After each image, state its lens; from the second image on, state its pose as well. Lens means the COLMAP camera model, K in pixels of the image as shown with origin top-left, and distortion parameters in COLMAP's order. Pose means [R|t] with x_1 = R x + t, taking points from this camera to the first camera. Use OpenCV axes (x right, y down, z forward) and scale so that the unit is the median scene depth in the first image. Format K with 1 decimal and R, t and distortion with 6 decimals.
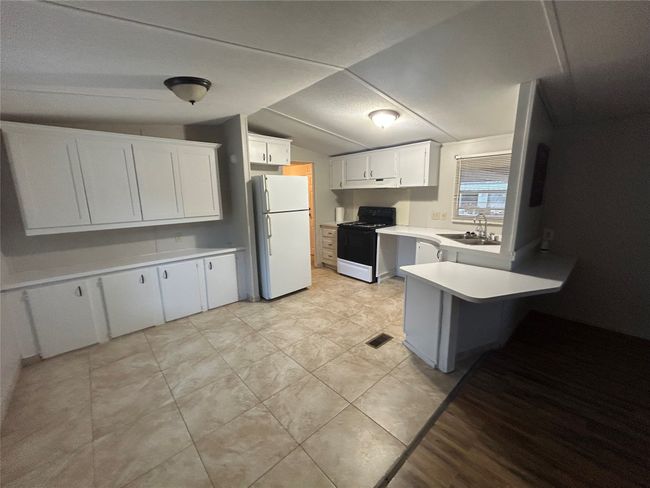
lens RADIAL K [[258.9, 0, 325.2], [0, 258.9, 242.9], [0, 0, 1]] dist [-0.000620, -0.000128]
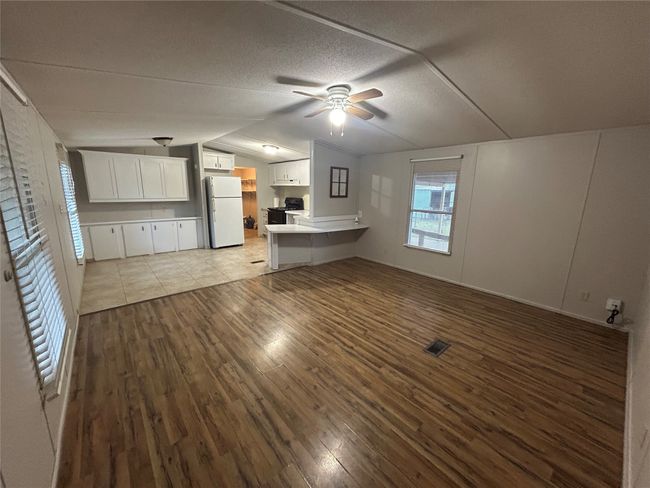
lens RADIAL K [[258.9, 0, 323.4], [0, 258.9, 242.0], [0, 0, 1]] dist [-0.000620, -0.000128]
pose [[0.998764, 0.038991, -0.030840, 0.603281], [-0.038716, 0.999205, 0.009462, 0.145054], [0.031184, -0.008256, 0.999480, -0.765033]]
